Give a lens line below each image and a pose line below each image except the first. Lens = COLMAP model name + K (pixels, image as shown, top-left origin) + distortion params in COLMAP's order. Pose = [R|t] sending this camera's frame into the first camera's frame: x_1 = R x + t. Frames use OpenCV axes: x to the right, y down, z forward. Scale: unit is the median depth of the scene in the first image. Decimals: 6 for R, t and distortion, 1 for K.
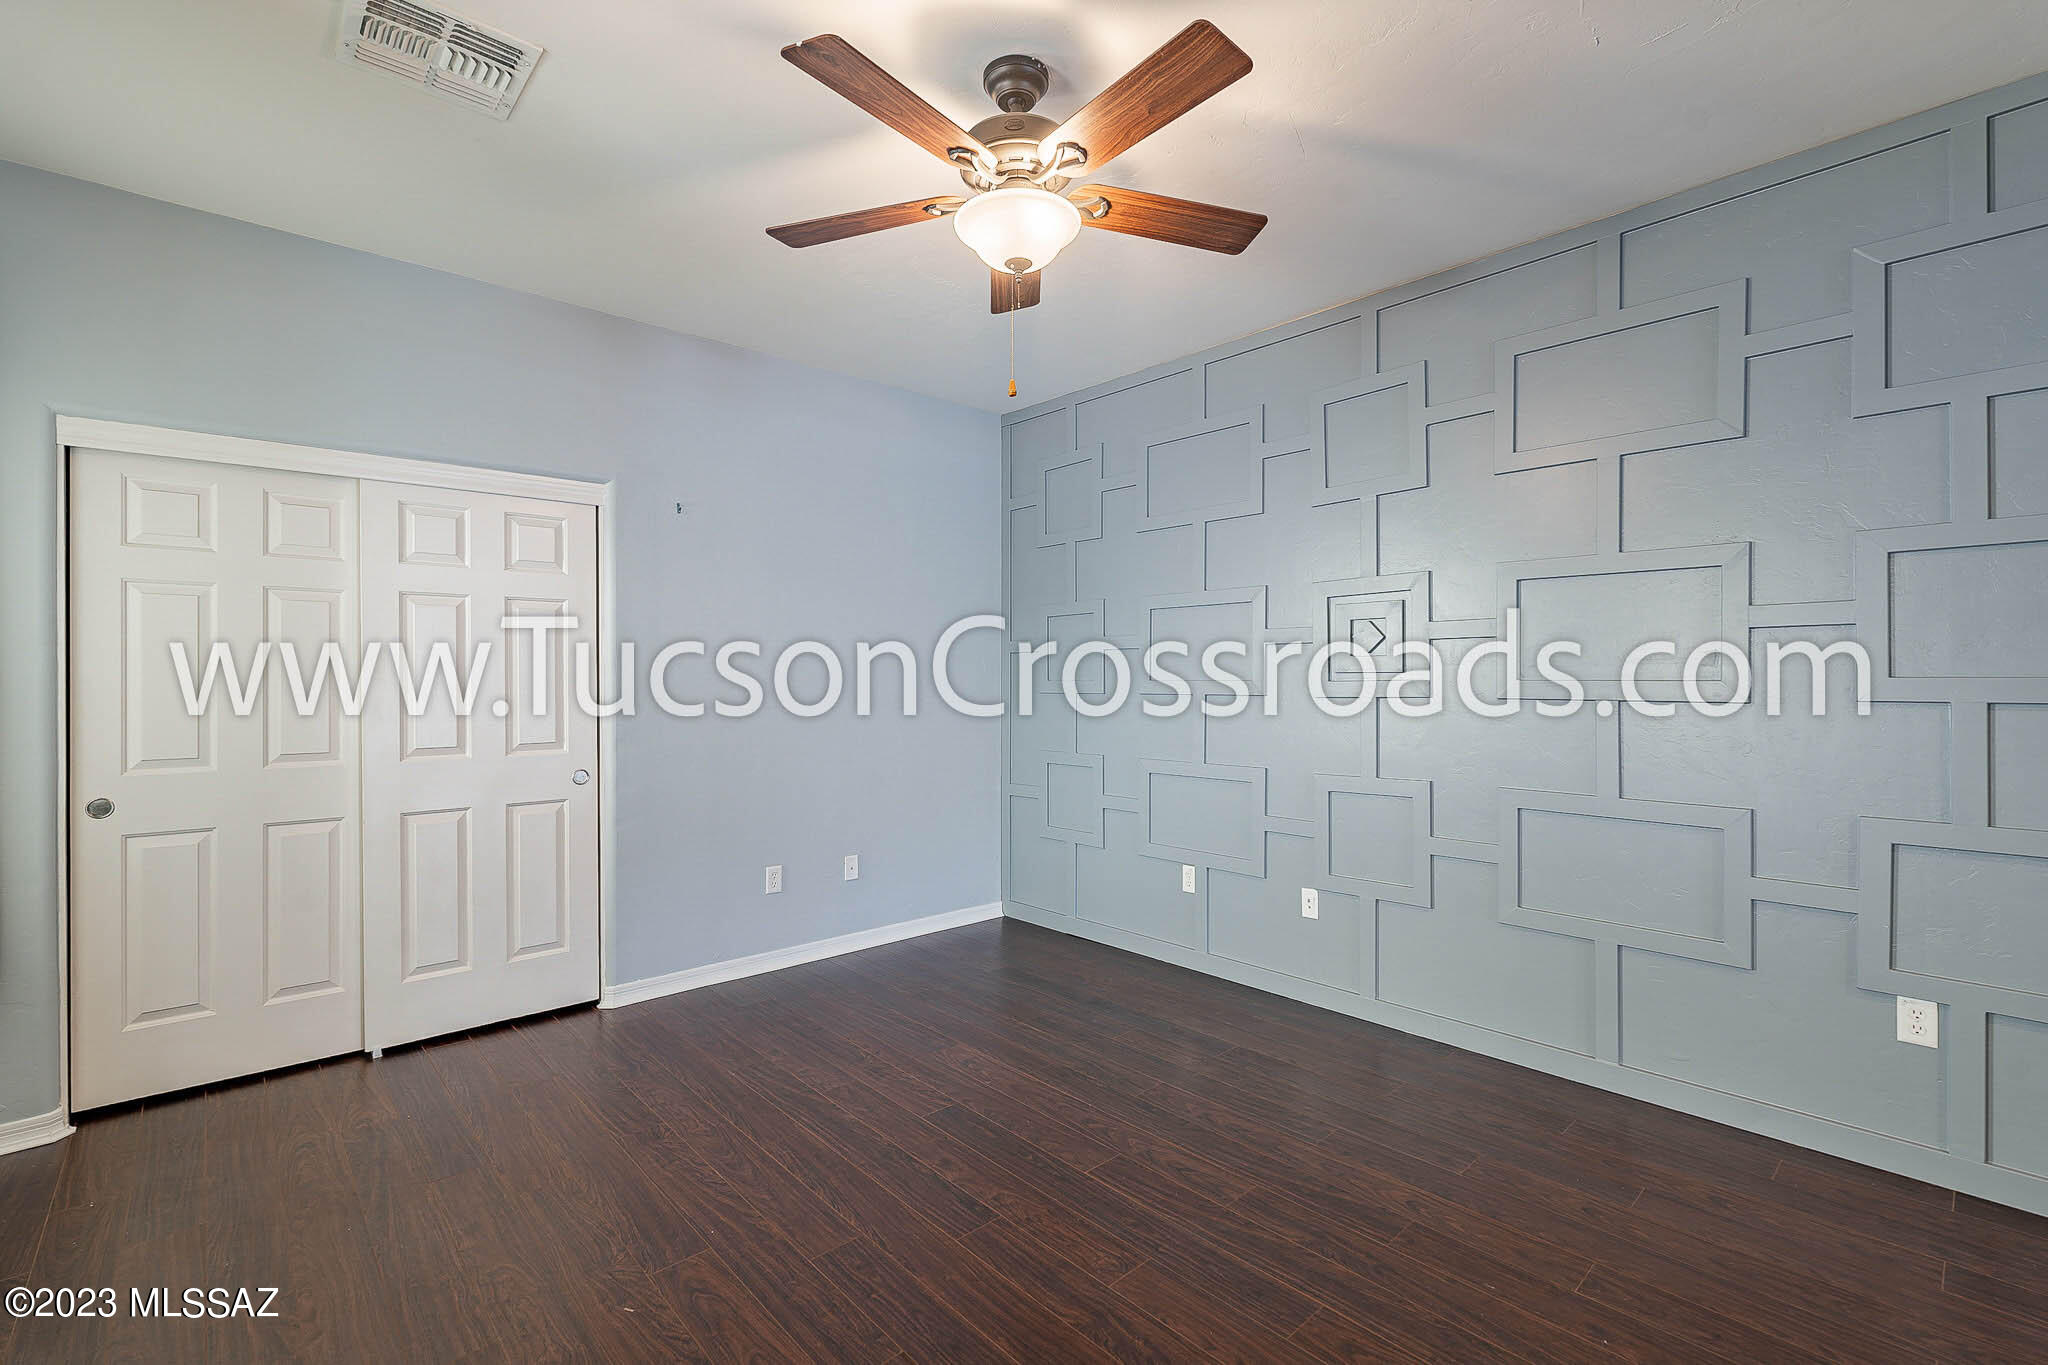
lens RADIAL K [[904.8, 0, 1027.1], [0, 904.8, 673.0], [0, 0, 1]] dist [-0.002777, -0.000026]
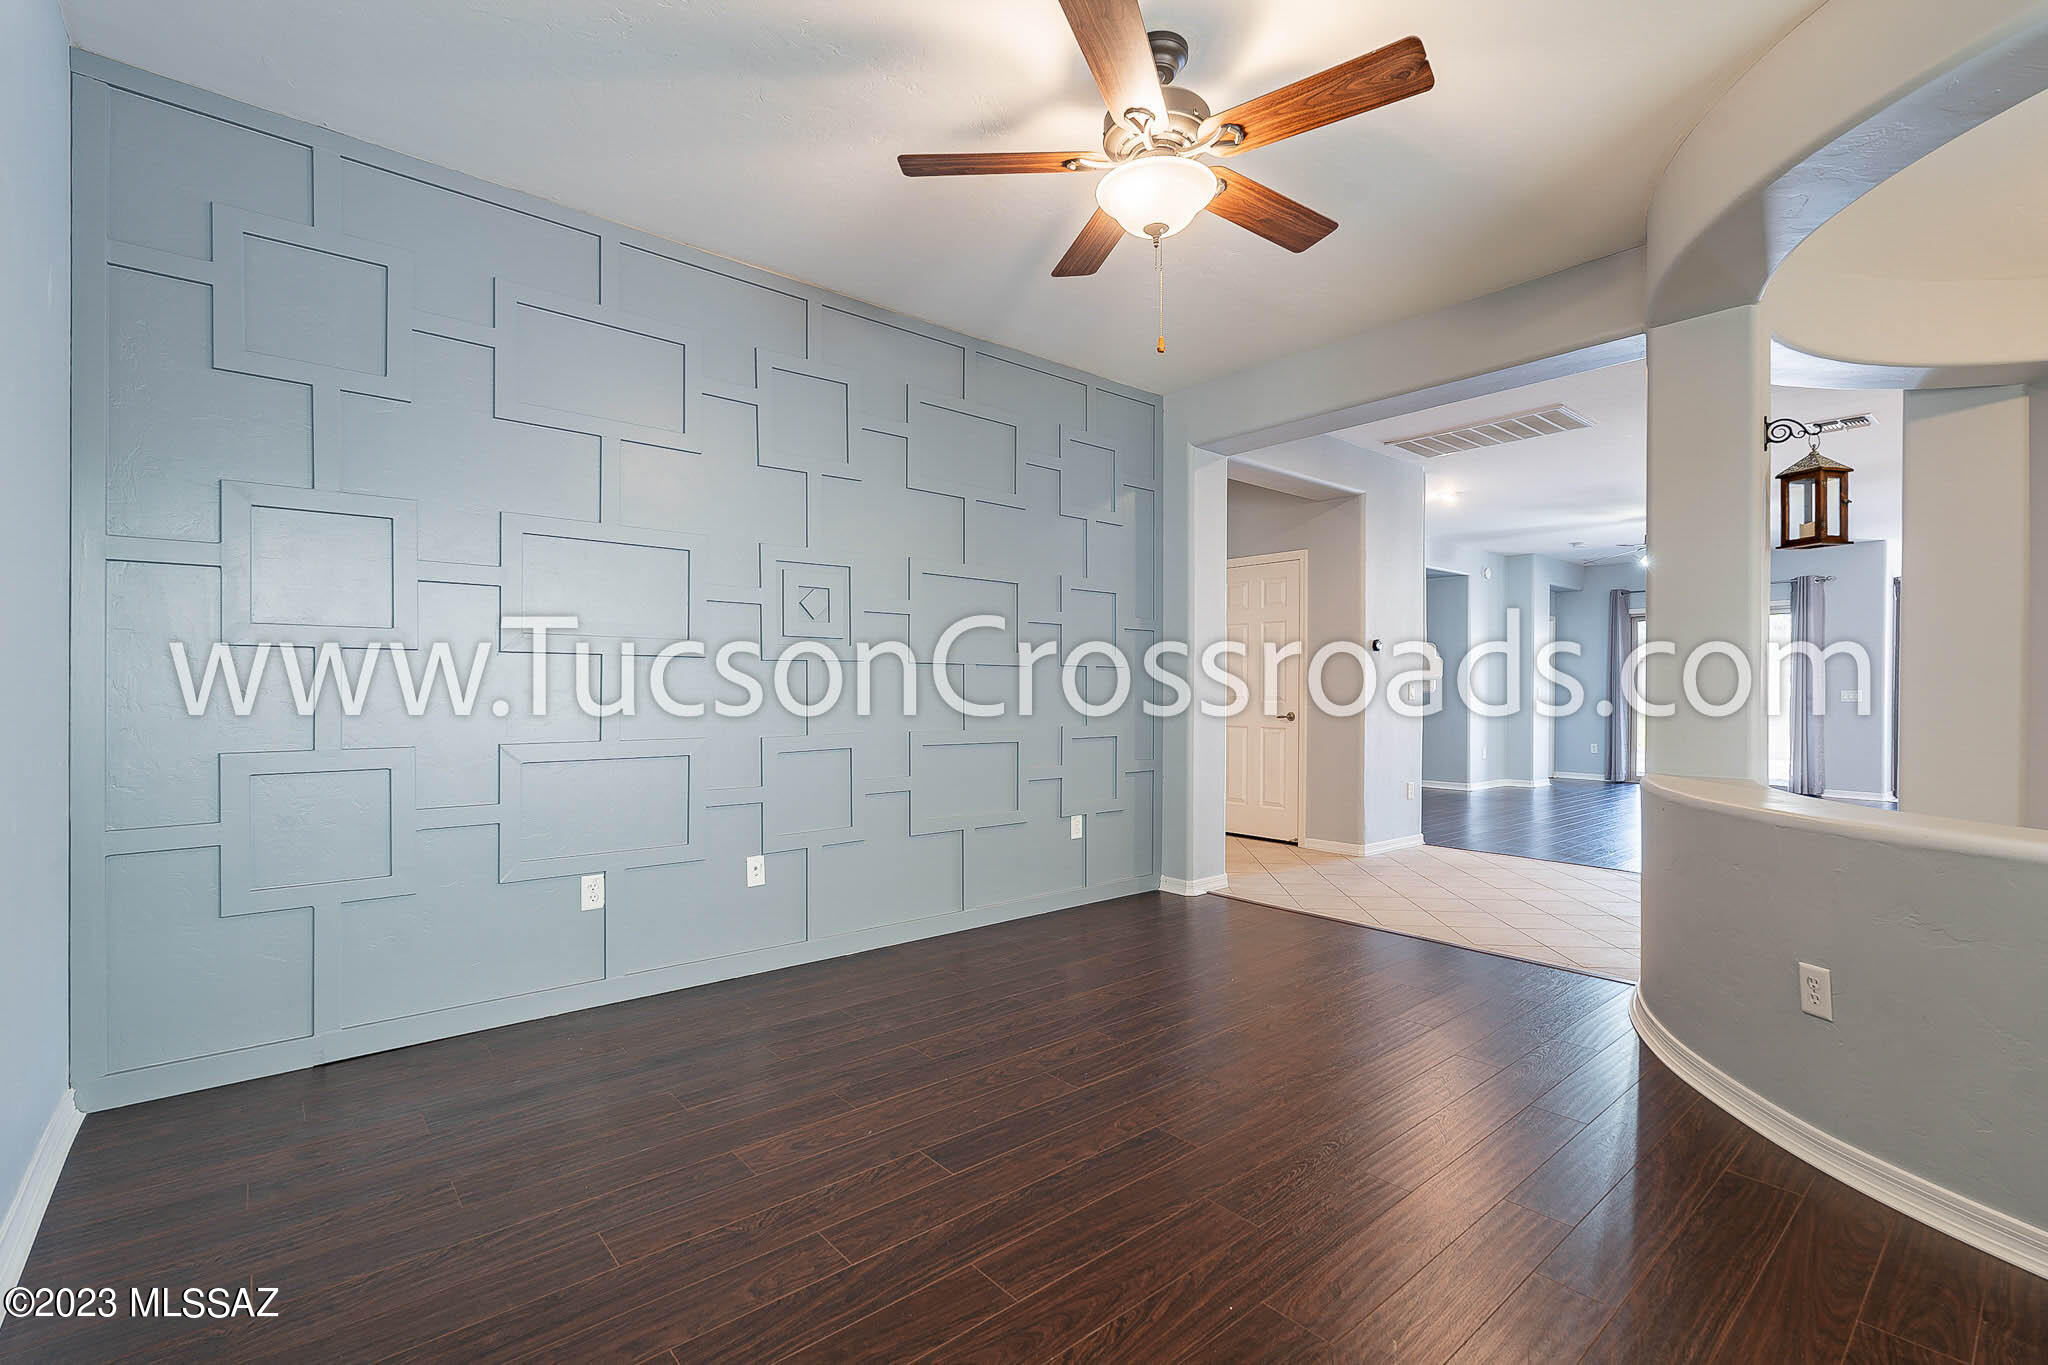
lens RADIAL K [[912.1, 0, 1026.7], [0, 912.1, 692.6], [0, 0, 1]] dist [-0.001857, -0.000528]
pose [[0.025842, 0.000903, 0.999666, -0.782278], [-0.014289, 0.999898, -0.000534, 0.068616], [-0.999564, -0.014270, 0.025853, 0.805903]]
